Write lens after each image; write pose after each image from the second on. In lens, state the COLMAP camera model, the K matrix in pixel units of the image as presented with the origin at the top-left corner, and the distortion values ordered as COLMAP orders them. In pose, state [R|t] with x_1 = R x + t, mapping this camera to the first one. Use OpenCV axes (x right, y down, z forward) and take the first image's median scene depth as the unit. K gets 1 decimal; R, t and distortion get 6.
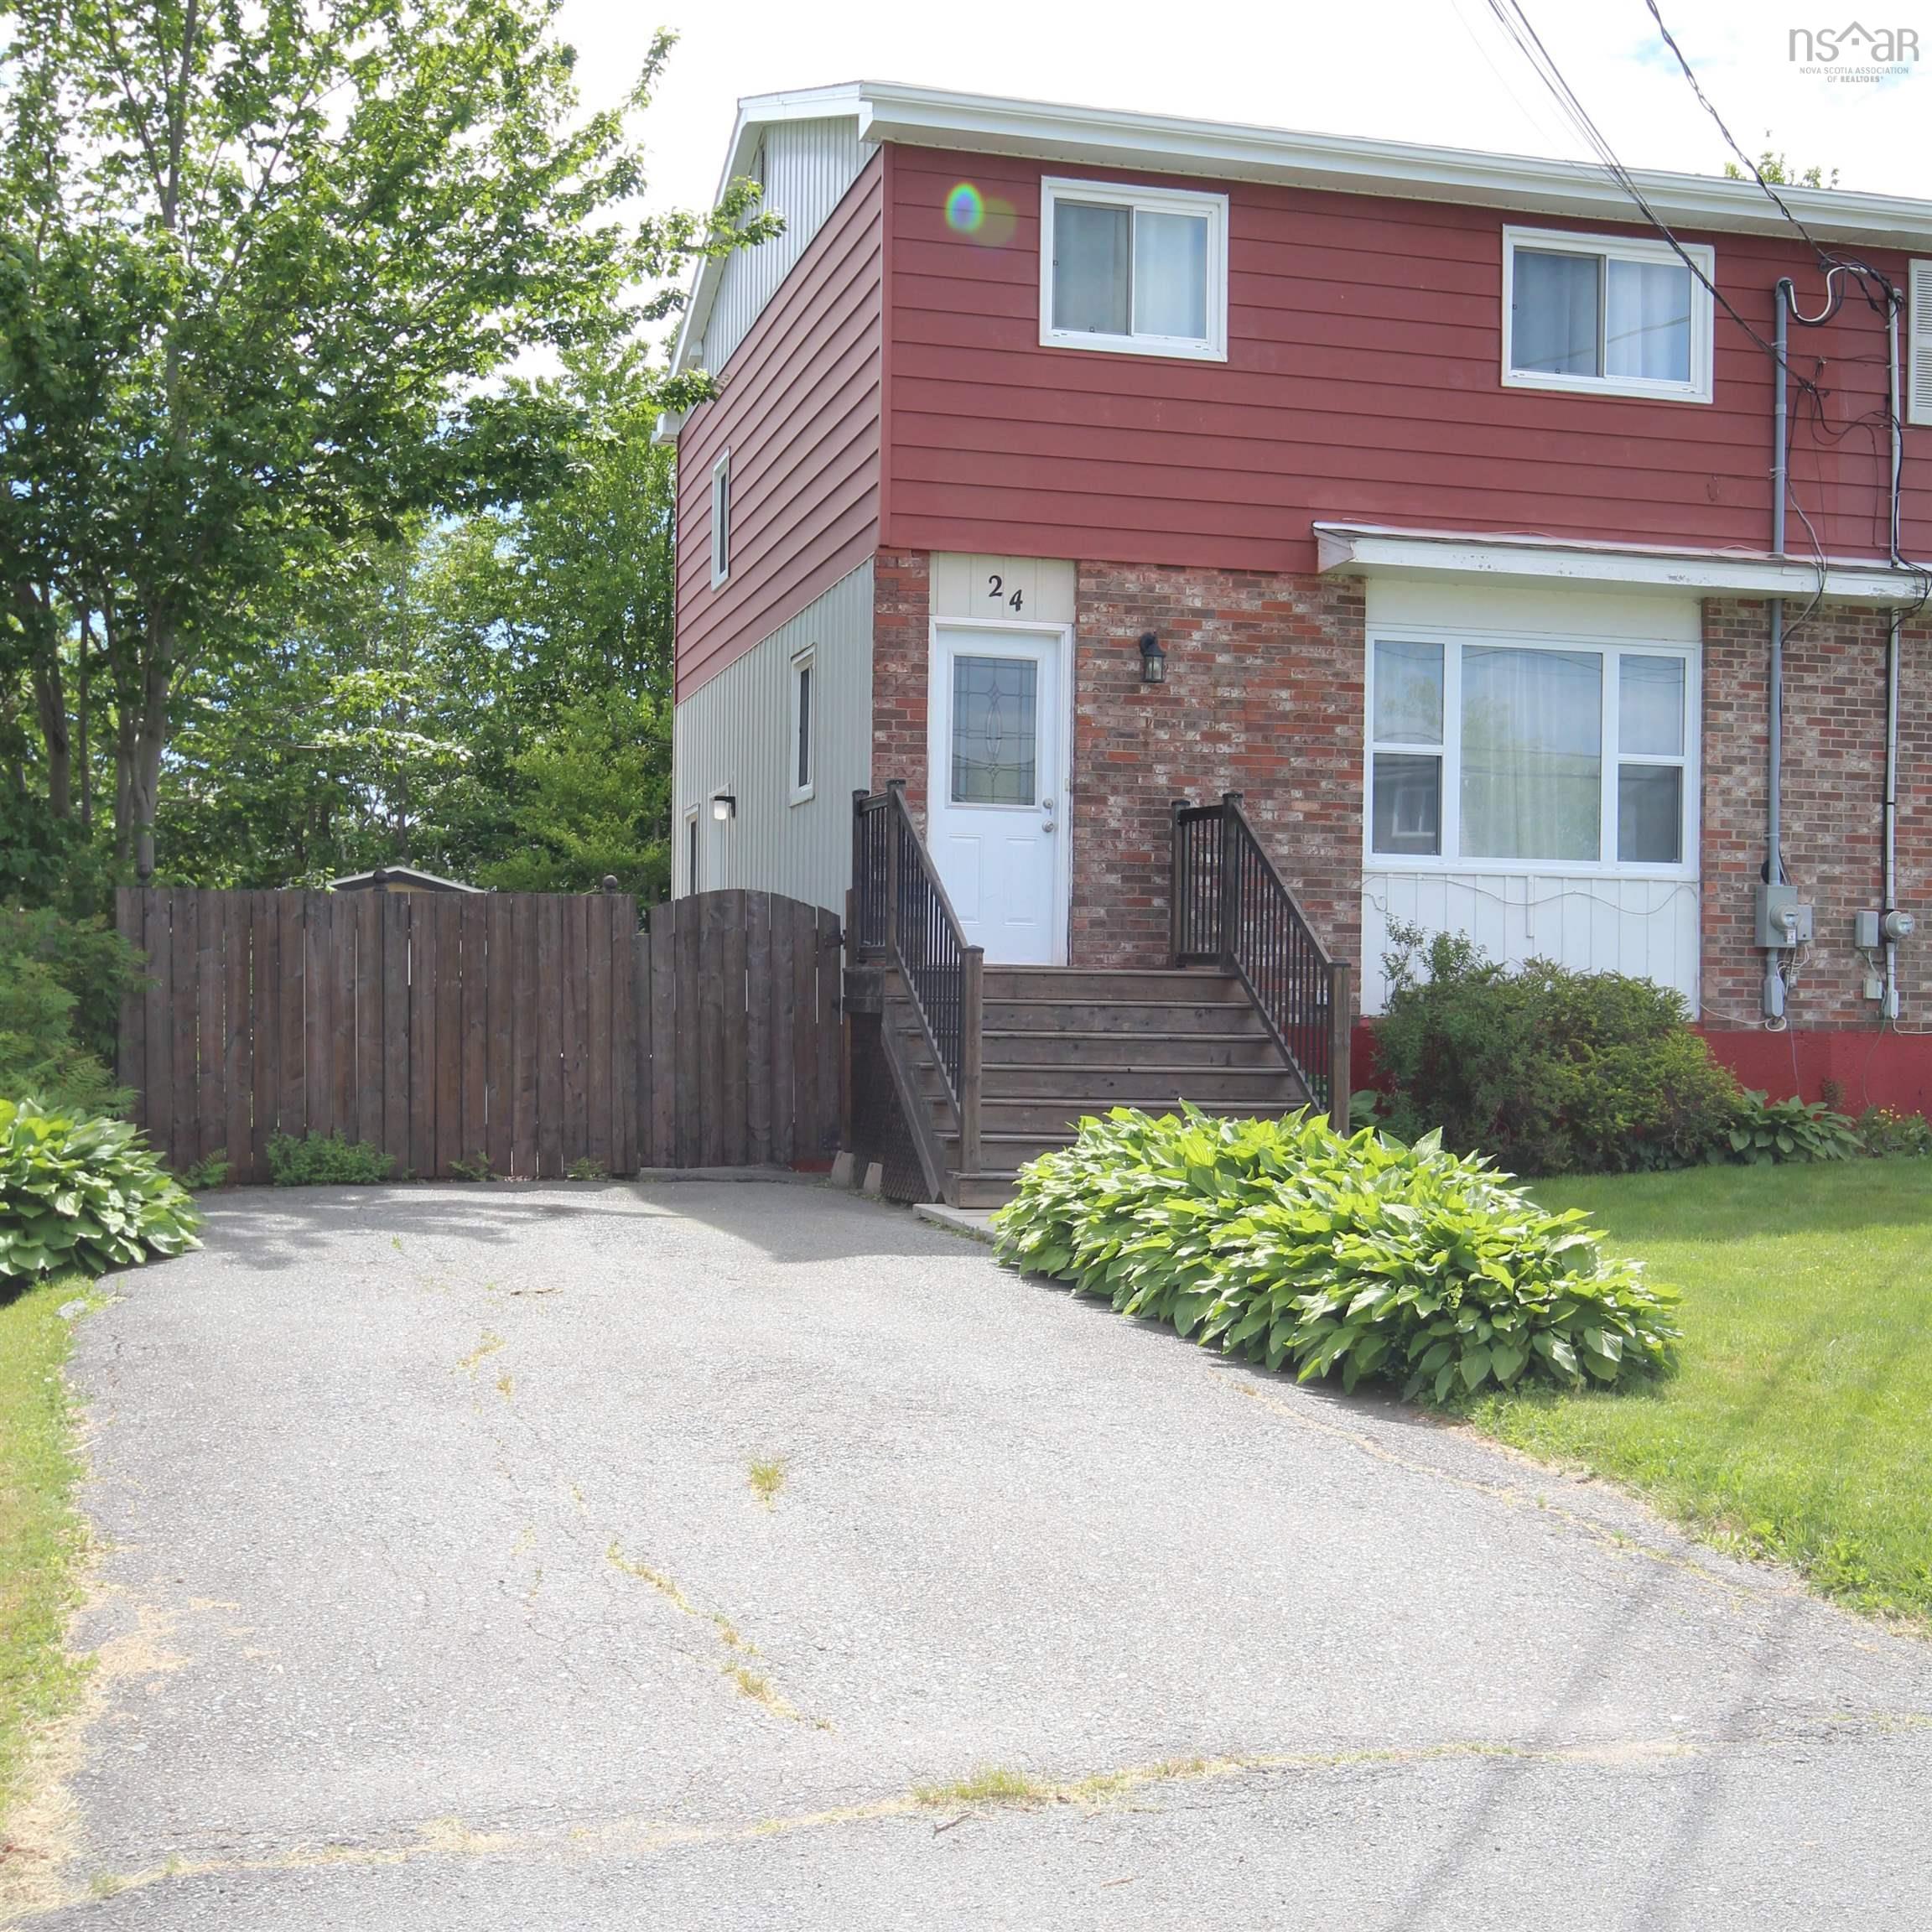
lens RADIAL K [[2572.2, 0, 966.3], [0, 2572.2, 1038.7], [0, 0, 1]] dist [-0.008007, 0.066720]
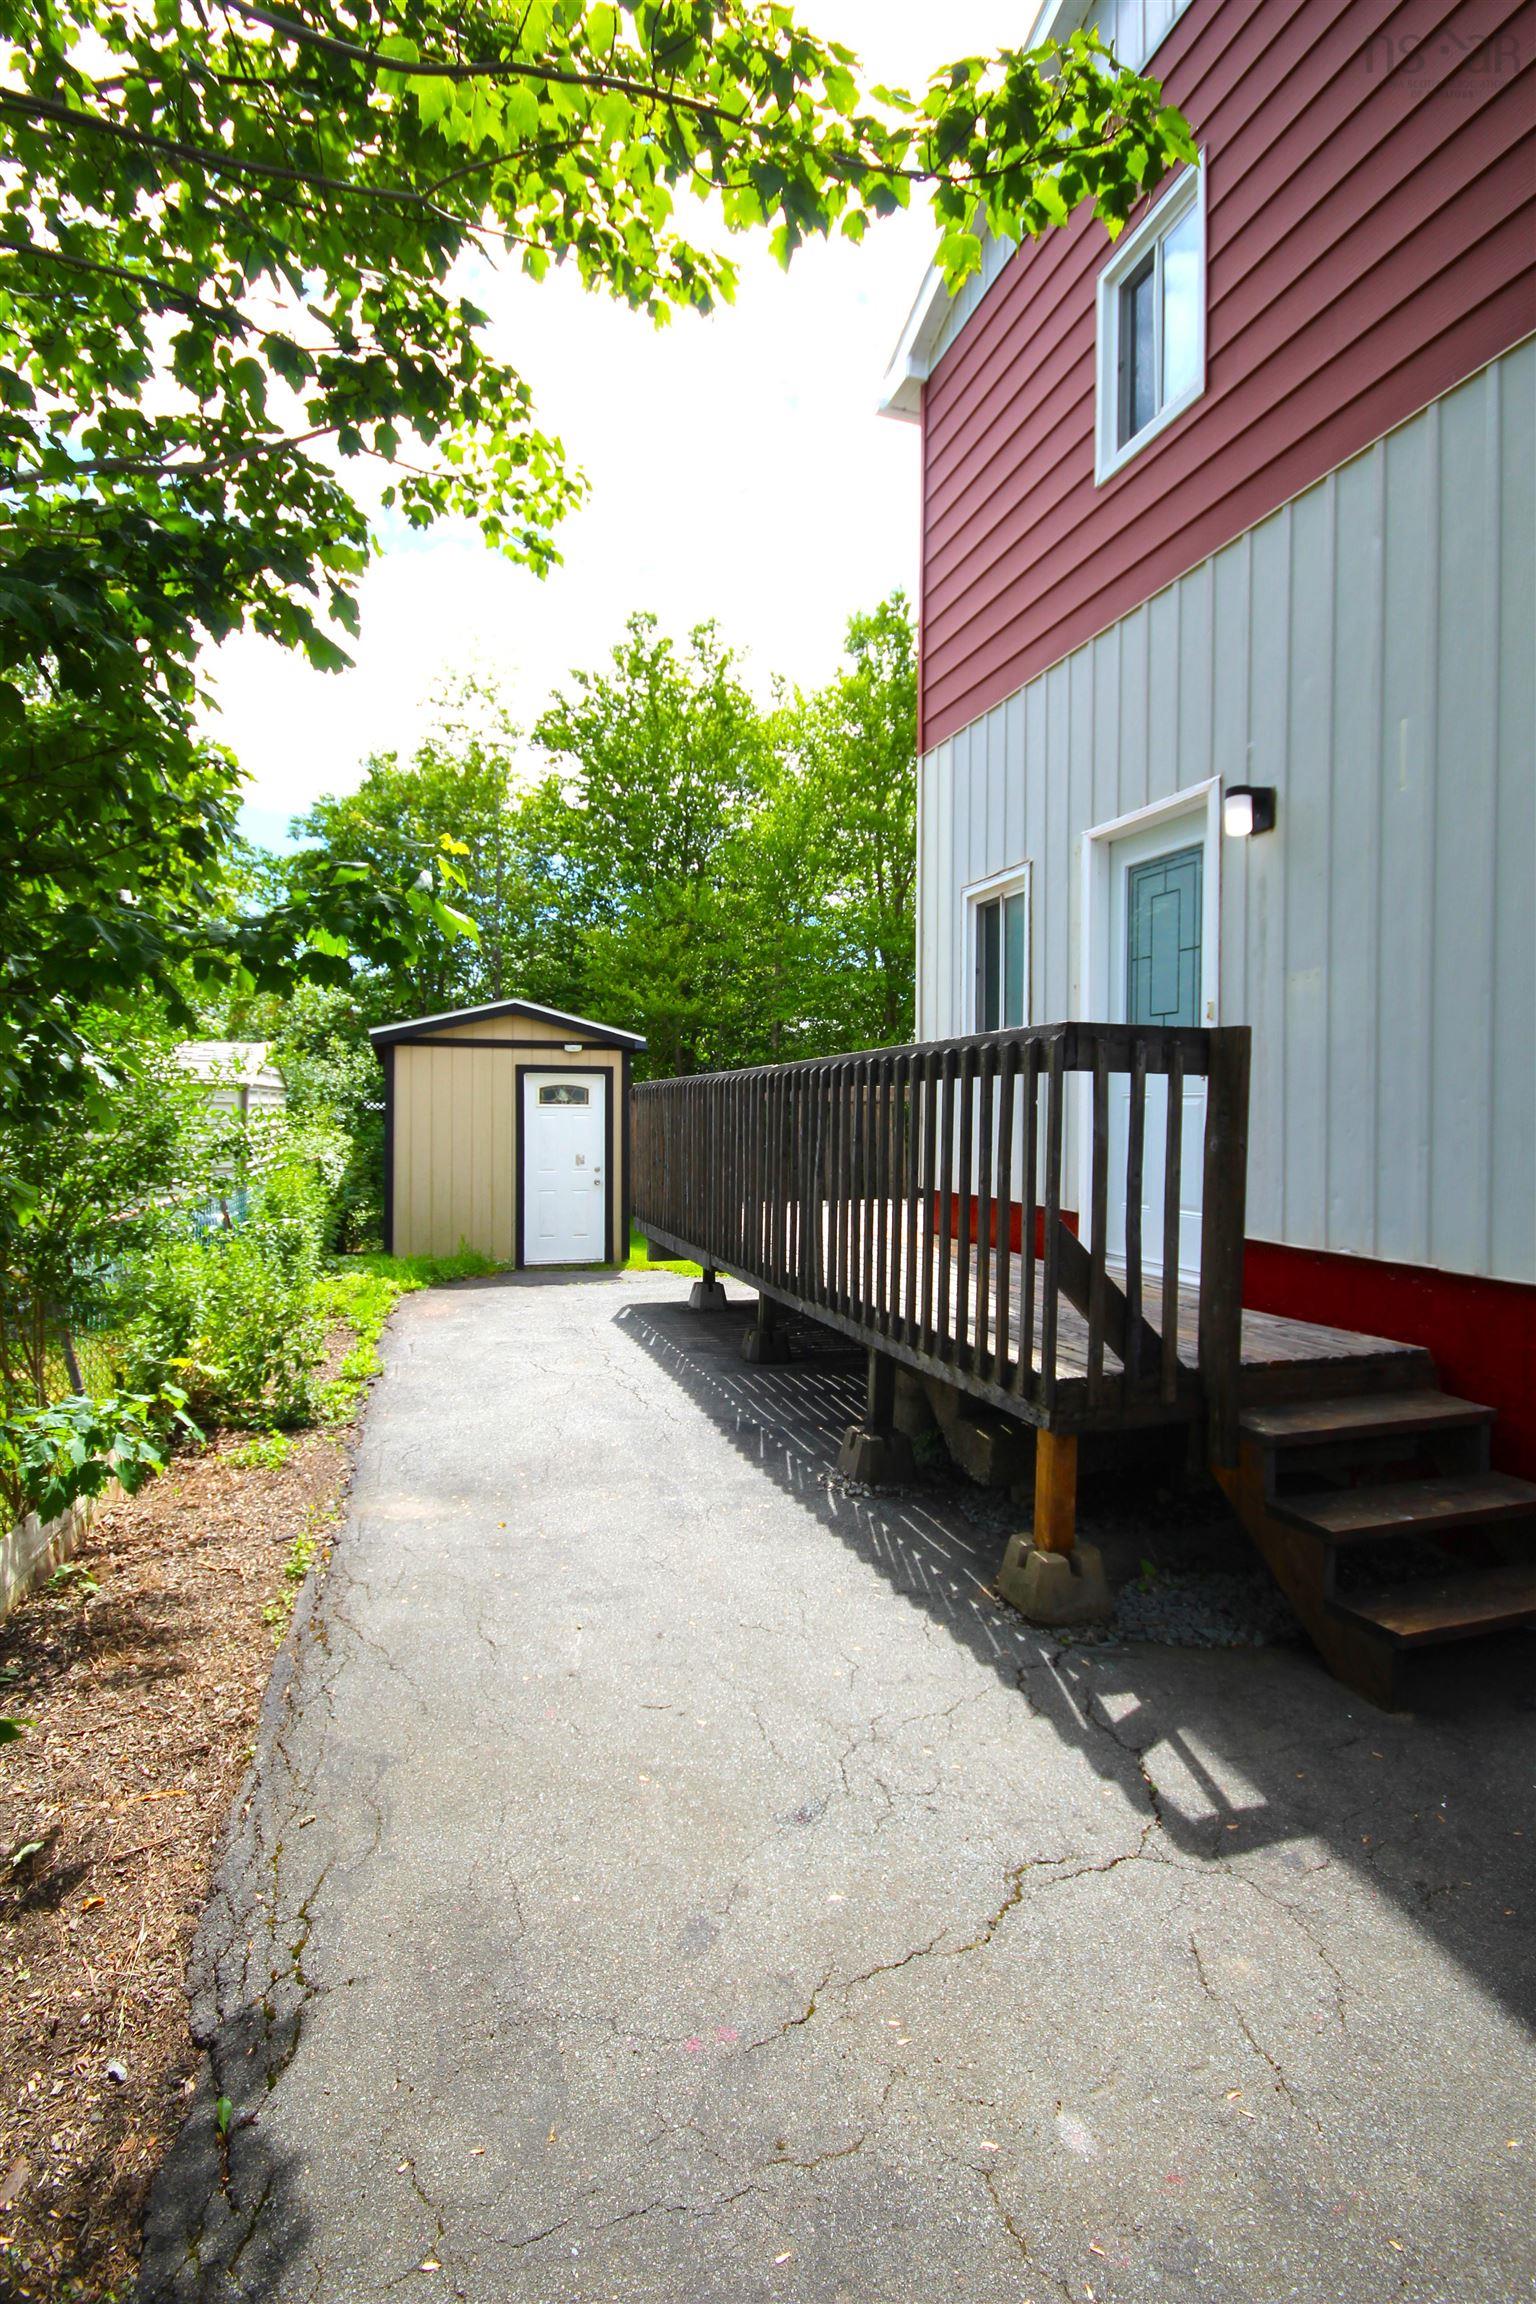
lens RADIAL K [[1063.8, 0, 770.3], [0, 1063.8, 1122.6], [0, 0, 1]] dist [0.013095, -0.014022]
pose [[0.998692, -0.001273, 0.051116, -0.240479], [0.000593, 0.999911, 0.013323, -0.042027], [-0.051128, -0.013275, 0.998604, 0.982789]]
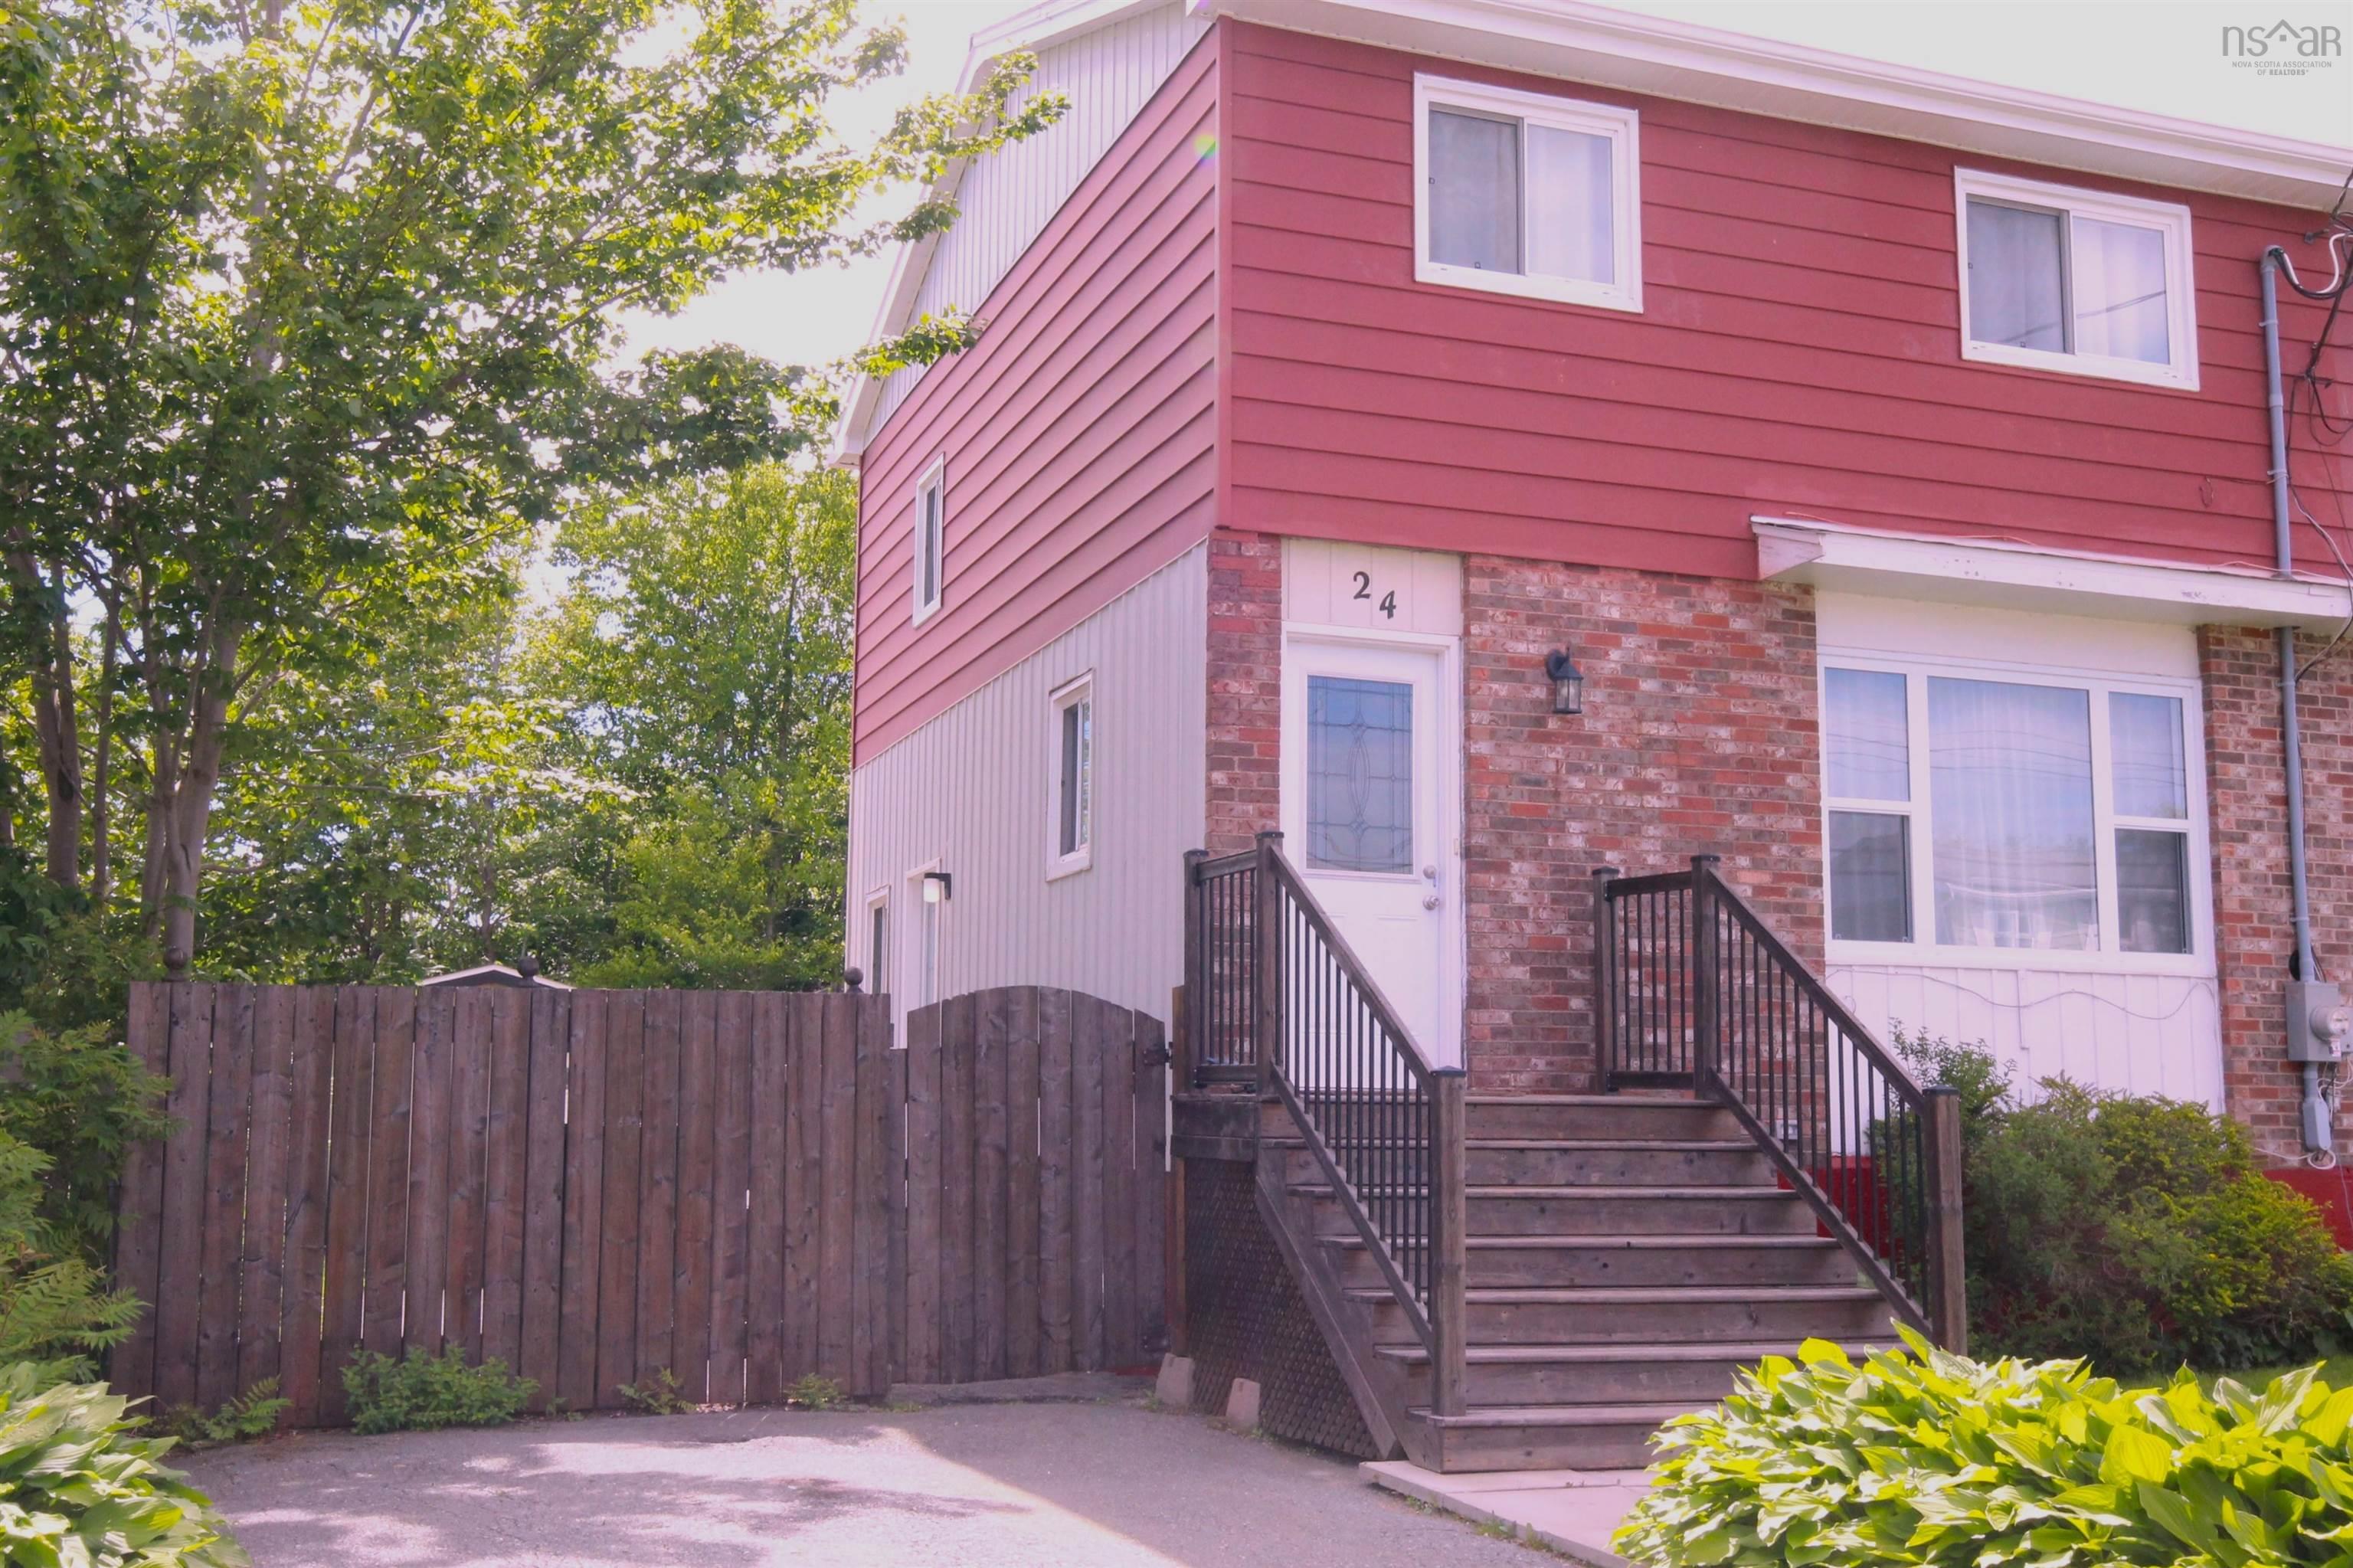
lens RADIAL K [[2444.7, 0, 1225.3], [0, 2444.7, 786.8], [0, 0, 1]] dist [-0.005608, 0.048532]
pose [[0.995886, 0.007264, 0.090328, -0.090441], [0.005784, 0.989654, -0.143361, -0.013832], [-0.090435, 0.143294, 0.985540, 0.293314]]
